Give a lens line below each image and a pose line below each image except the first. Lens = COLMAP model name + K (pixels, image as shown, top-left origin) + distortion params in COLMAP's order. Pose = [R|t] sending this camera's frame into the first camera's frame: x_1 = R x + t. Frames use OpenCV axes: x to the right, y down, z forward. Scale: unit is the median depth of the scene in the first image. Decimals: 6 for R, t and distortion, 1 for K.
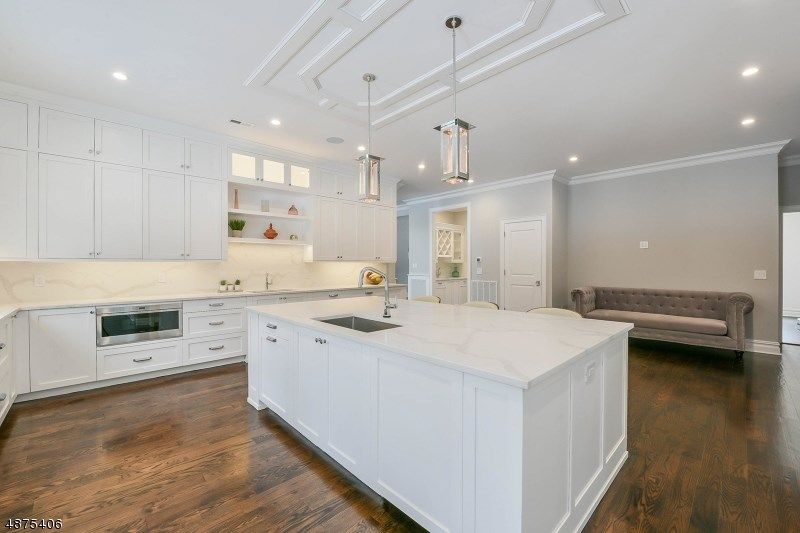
lens RADIAL K [[326.0, 0, 400.0], [0, 326.0, 266.5], [0, 0, 1]] dist [-0.018830, 0.000014]
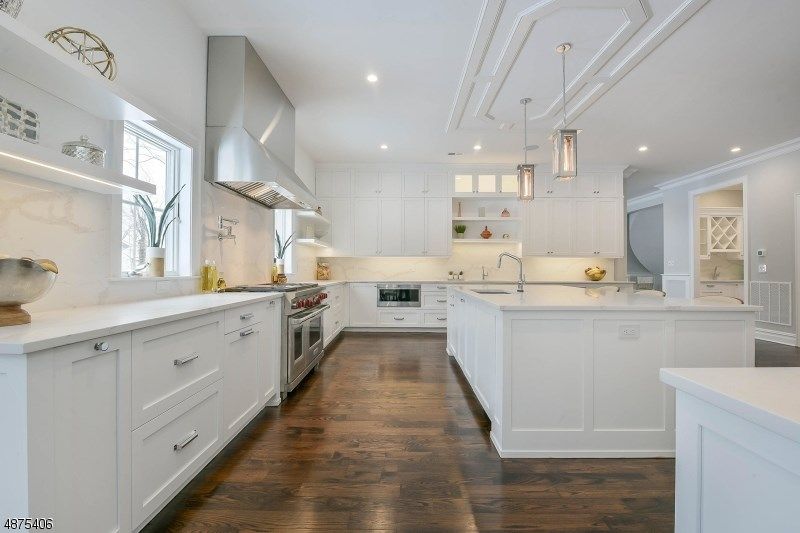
lens RADIAL K [[326.0, 0, 400.0], [0, 326.0, 266.5], [0, 0, 1]] dist [-0.018830, 0.000014]
pose [[0.722920, 0.003698, -0.690922, 0.218205], [-0.008436, 0.999958, -0.003475, 0.027814], [0.690881, 0.008341, 0.722921, -0.110530]]
